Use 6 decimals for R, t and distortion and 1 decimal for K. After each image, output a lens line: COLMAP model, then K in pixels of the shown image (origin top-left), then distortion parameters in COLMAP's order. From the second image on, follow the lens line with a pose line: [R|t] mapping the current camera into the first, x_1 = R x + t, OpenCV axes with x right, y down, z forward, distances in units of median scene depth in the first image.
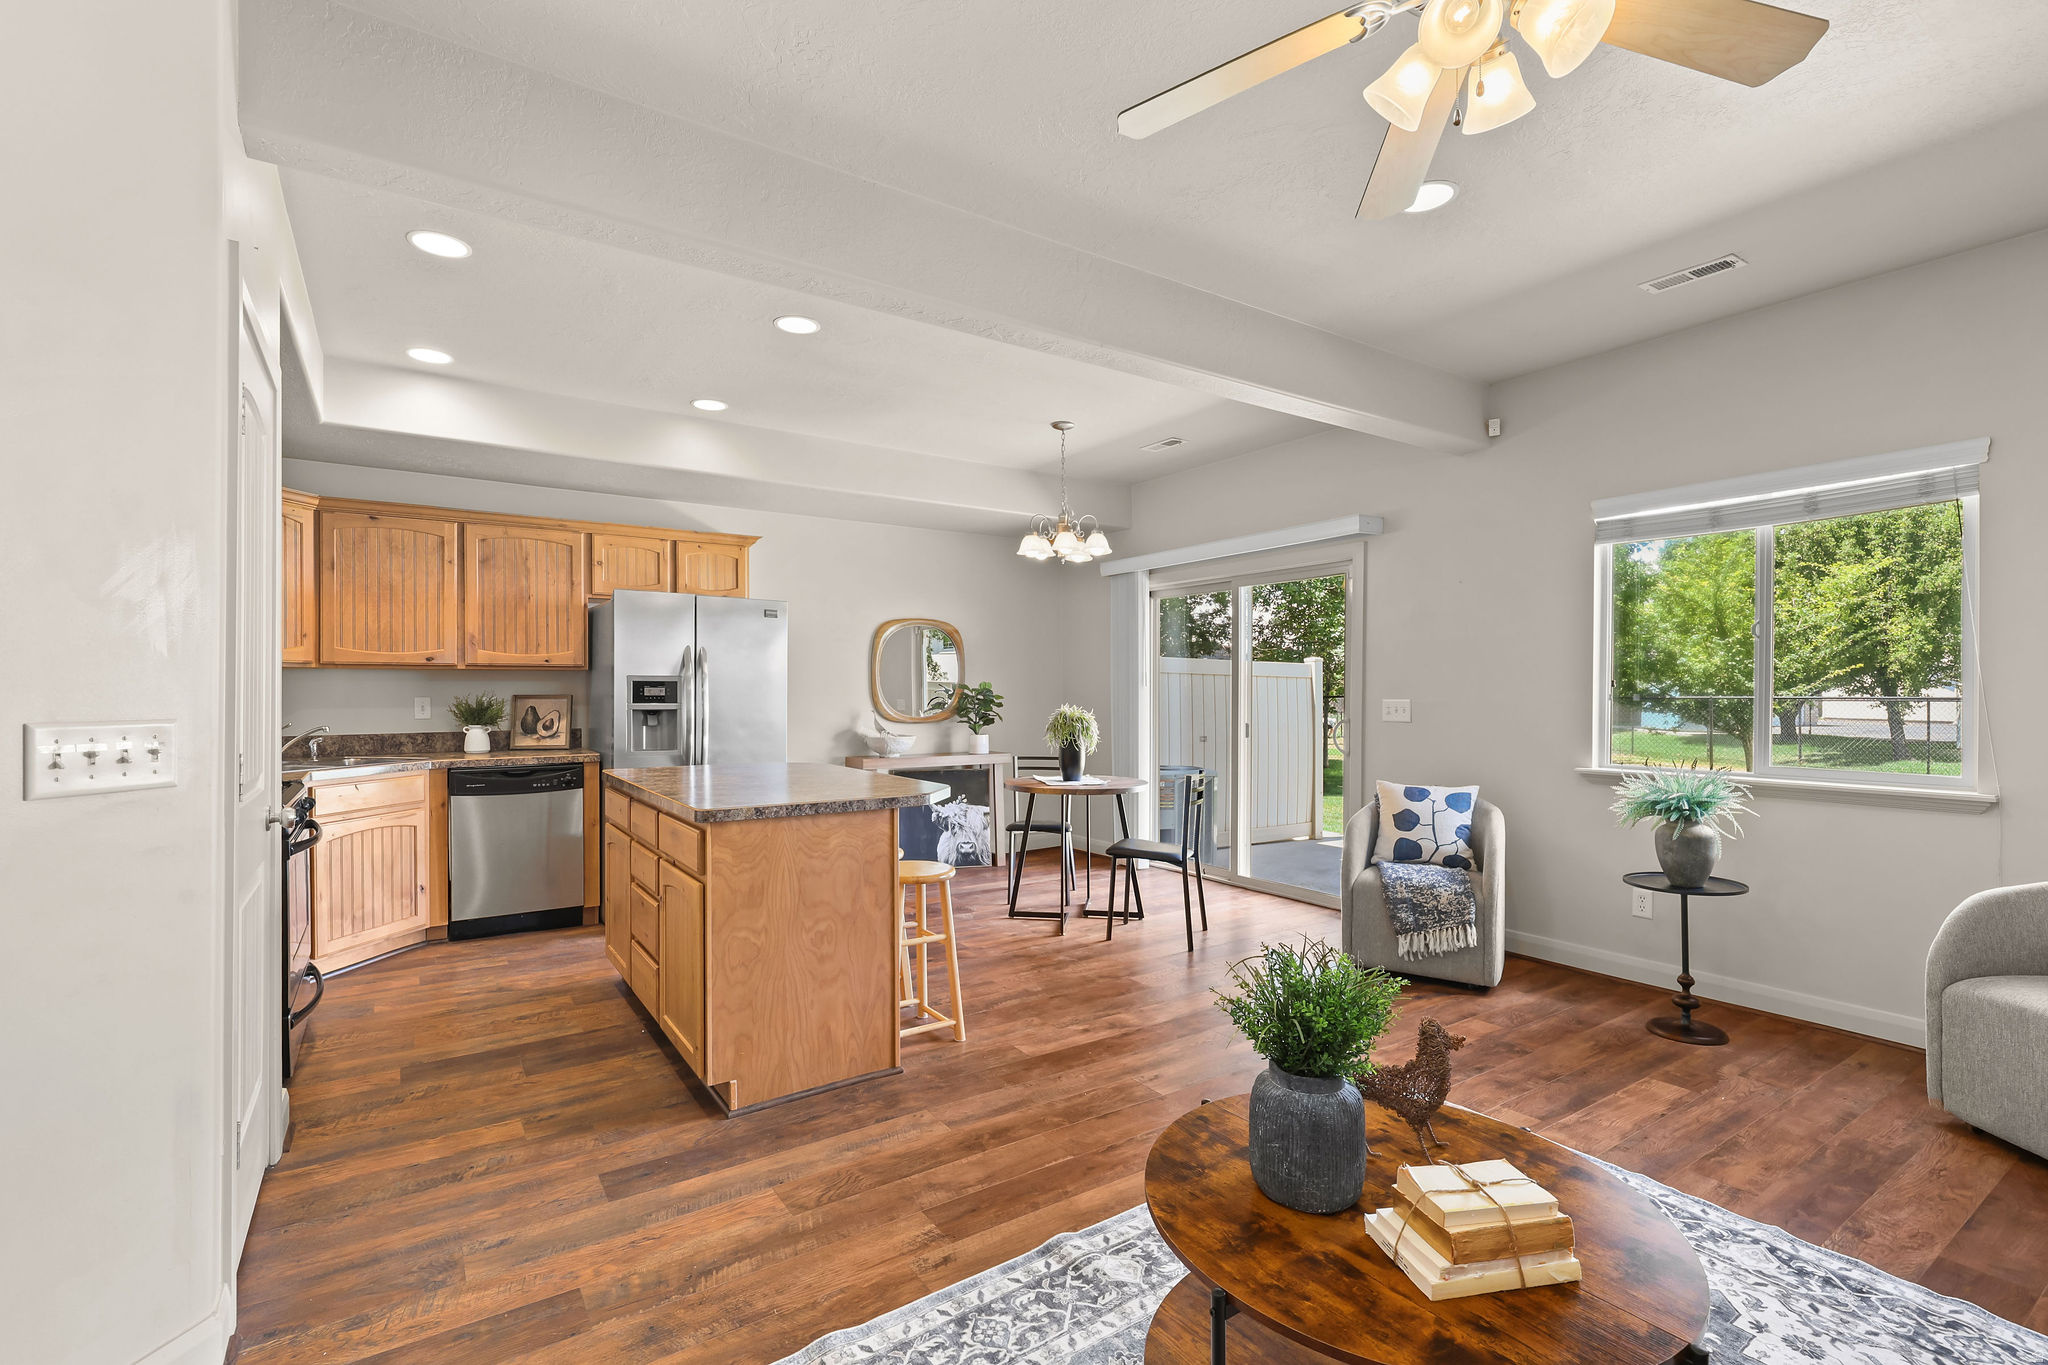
lens RADIAL K [[914.2, 0, 1014.0], [0, 914.2, 691.6], [0, 0, 1]] dist [0.002359, 0.000528]
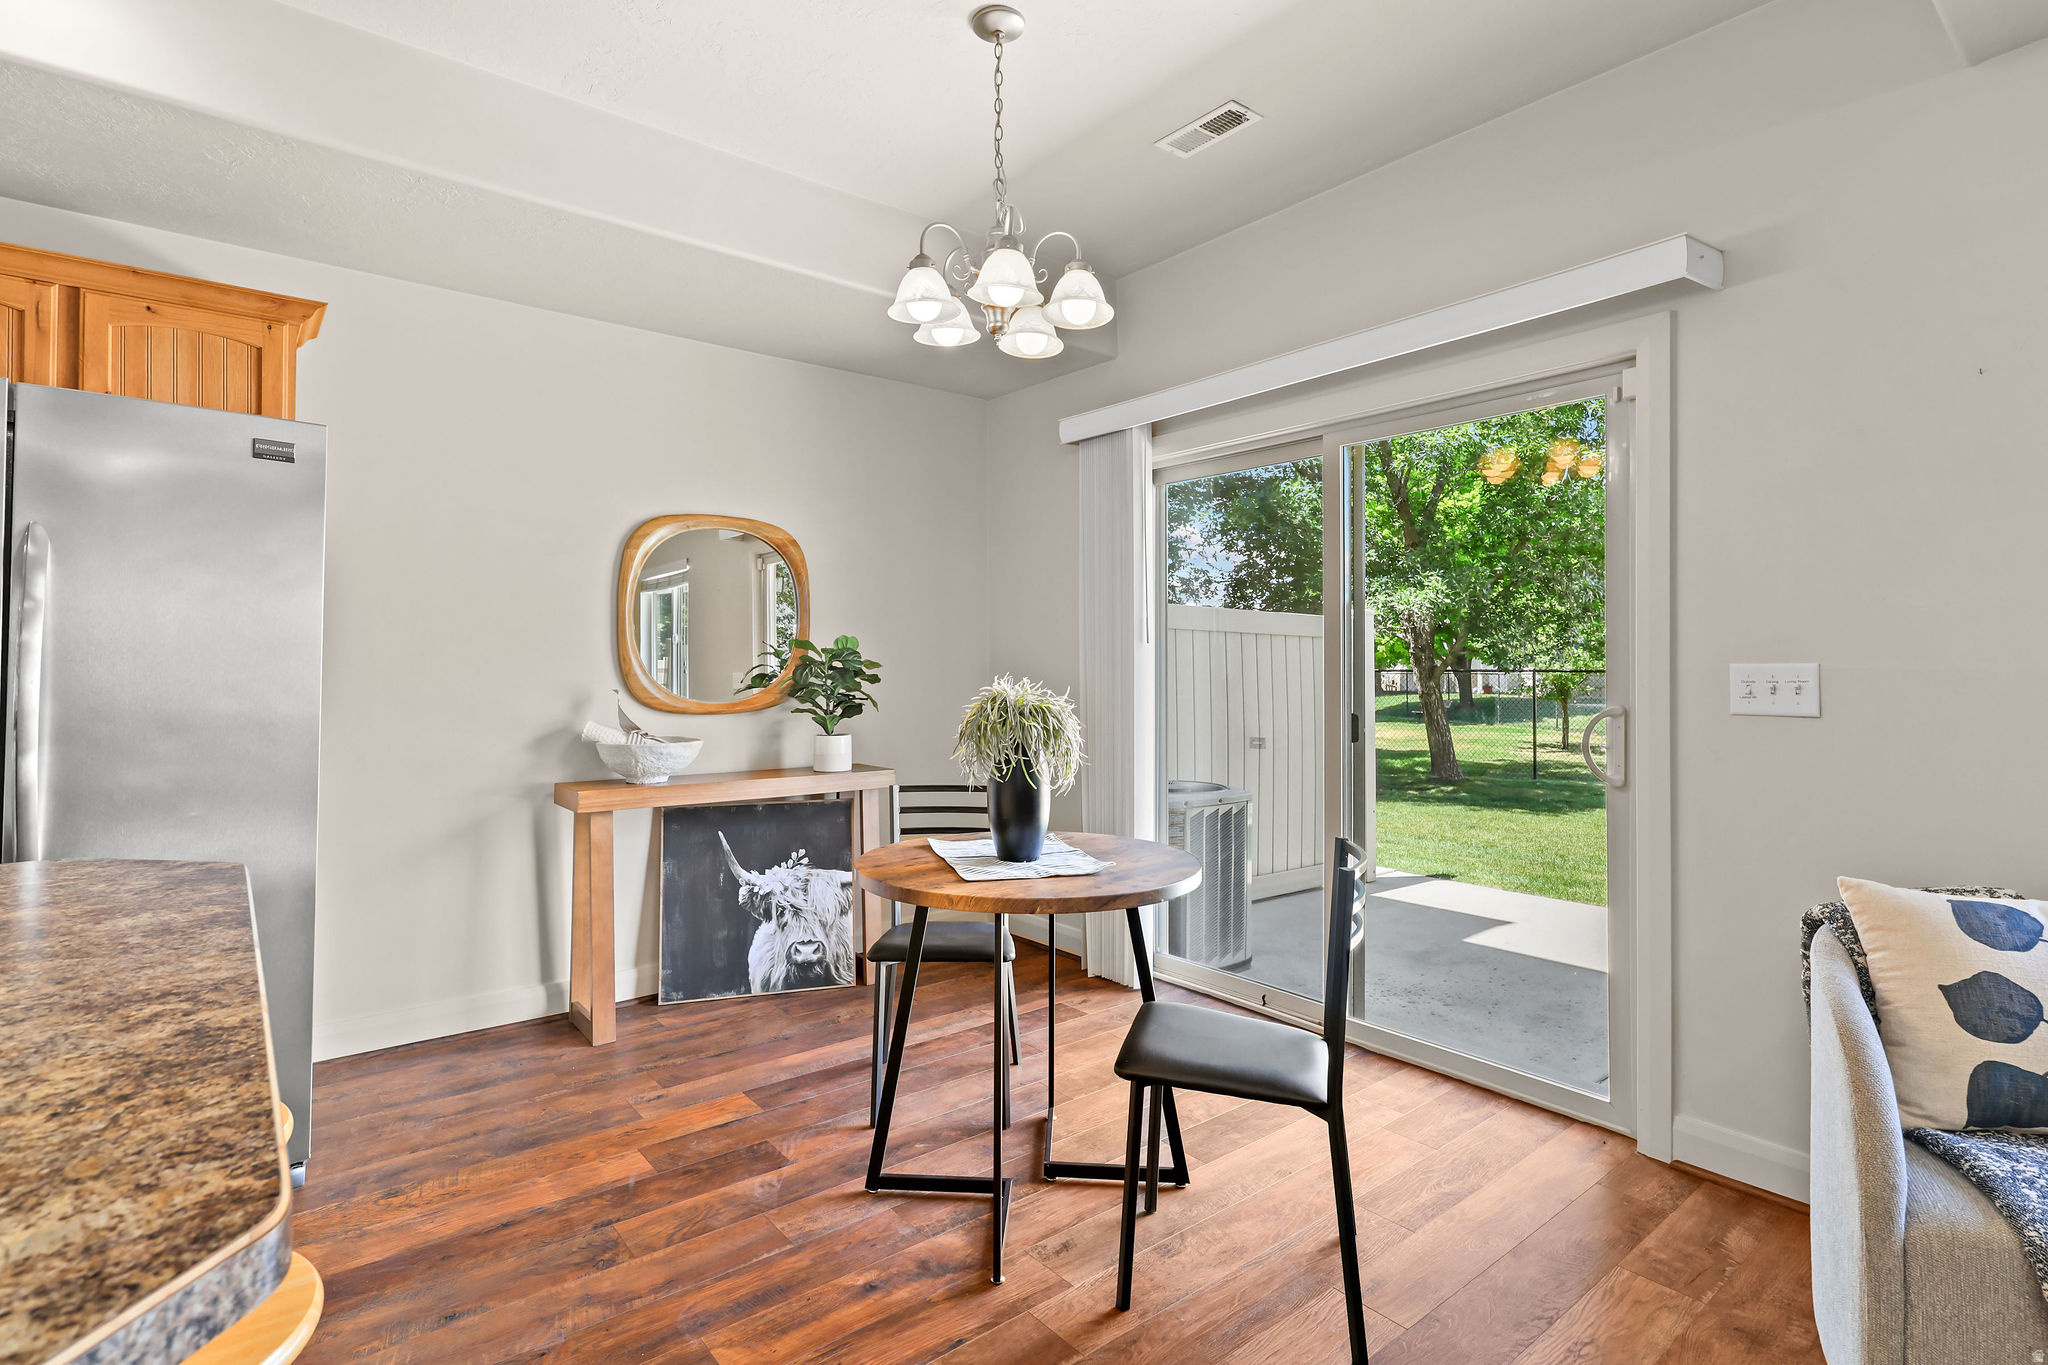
lens RADIAL K [[993.0, 0, 1016.6], [0, 993.0, 647.8], [0, 0, 1]] dist [-0.000197, -0.000353]
pose [[0.995951, 0.002414, 0.089863, 0.022880], [-0.000655, 0.999808, -0.019592, 0.010833], [-0.089893, 0.019454, 0.995761, 0.590906]]
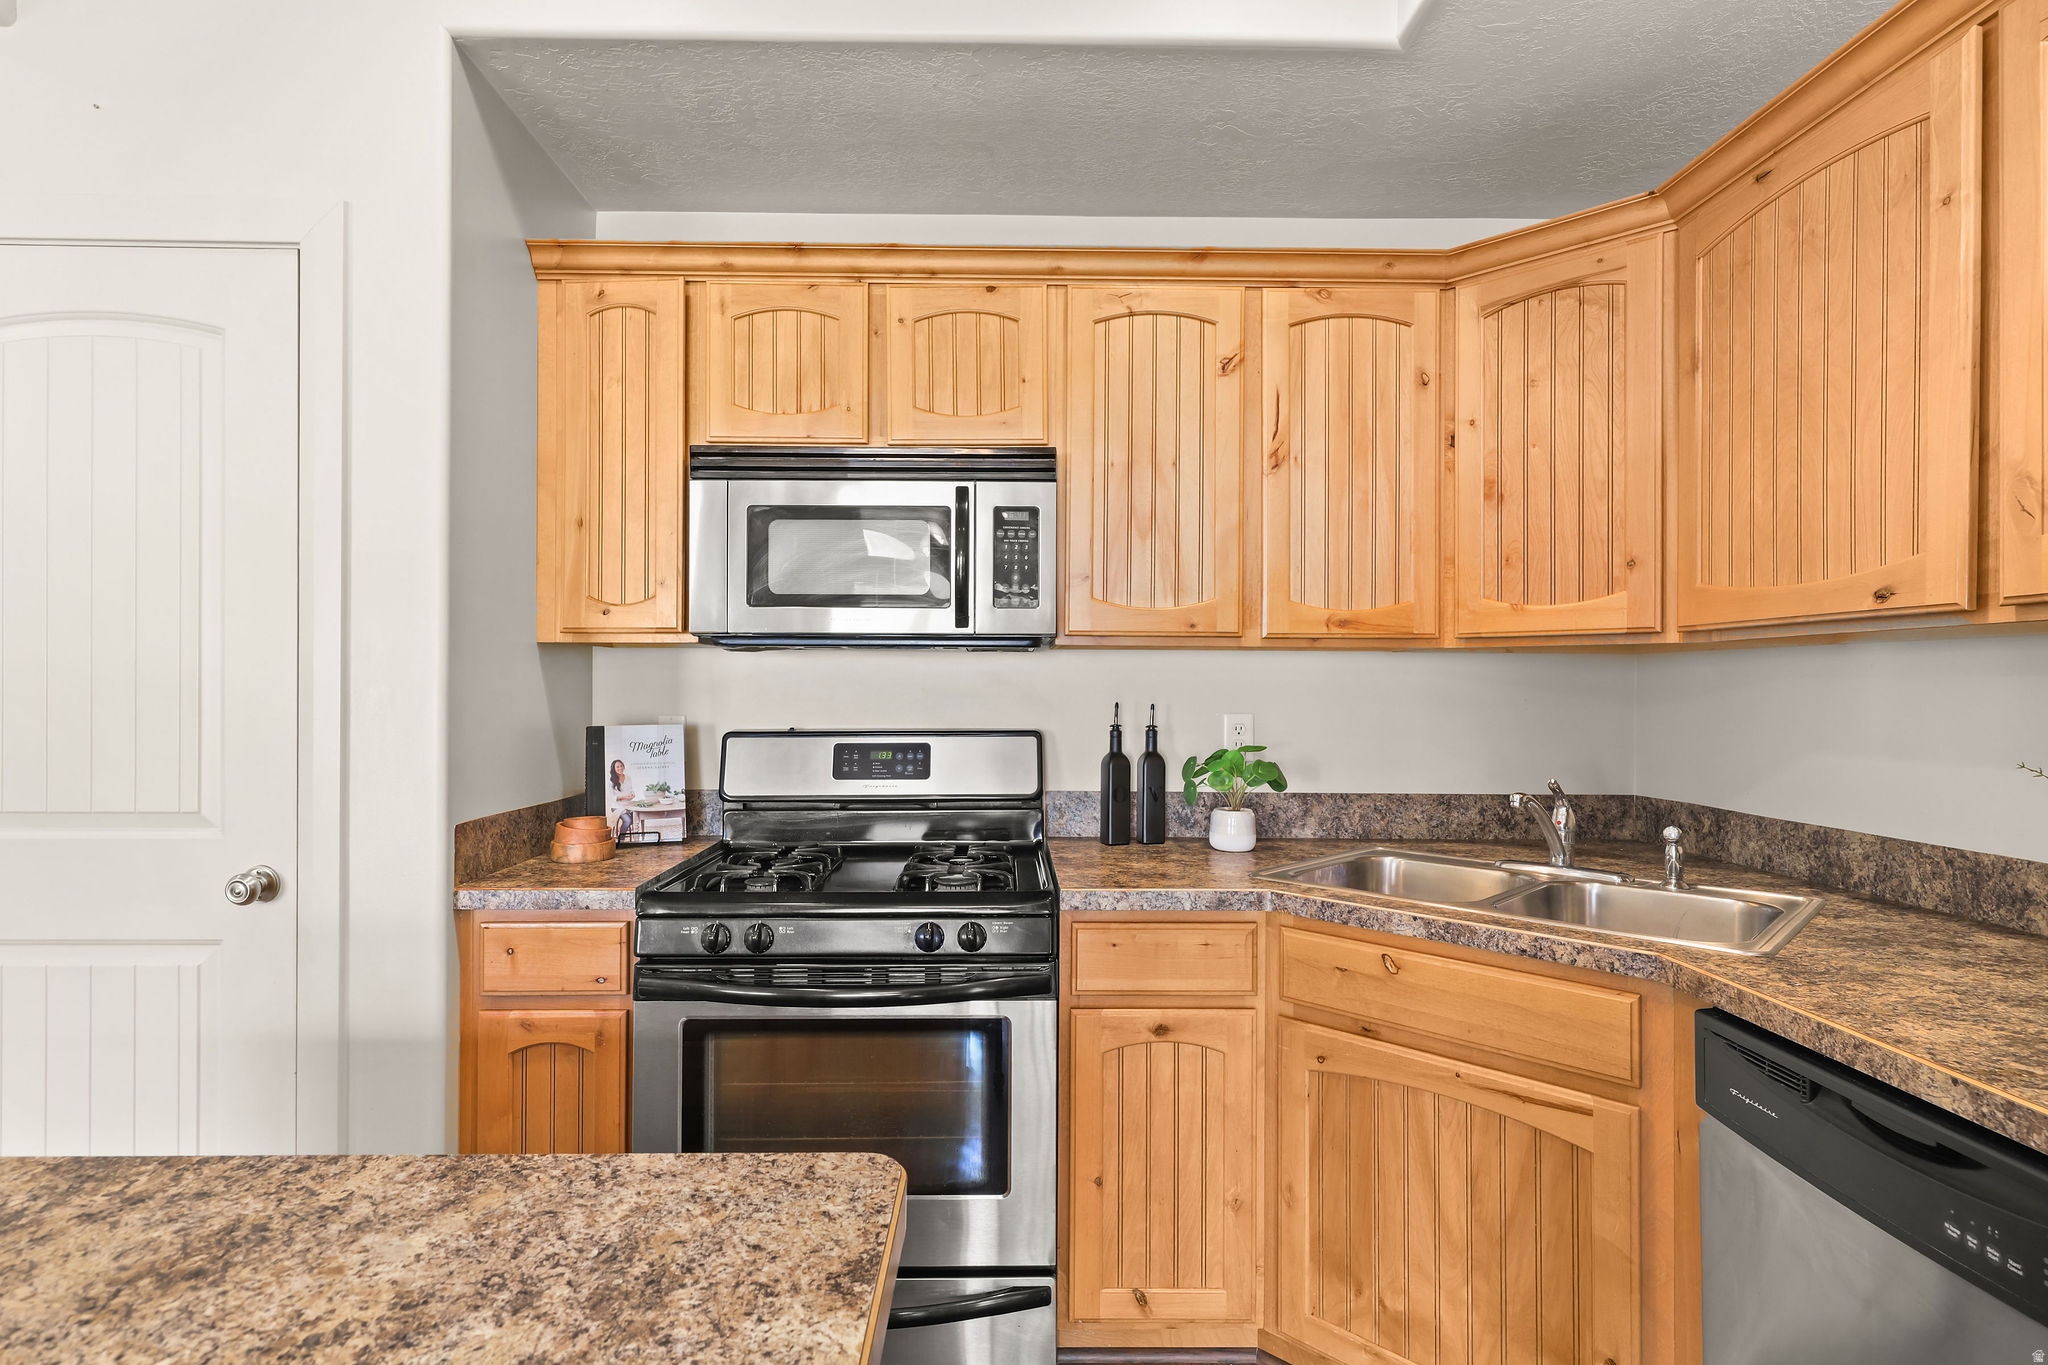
lens RADIAL K [[1011.2, 0, 1011.2], [0, 1011.2, 679.8], [0, 0, 1]] dist [0.000227, -0.000009]
pose [[-0.545139, -0.007187, -0.838315, -0.249558], [-0.007792, 0.999963, -0.003505, -0.007220], [0.838309, 0.004621, -0.545175, 0.957041]]
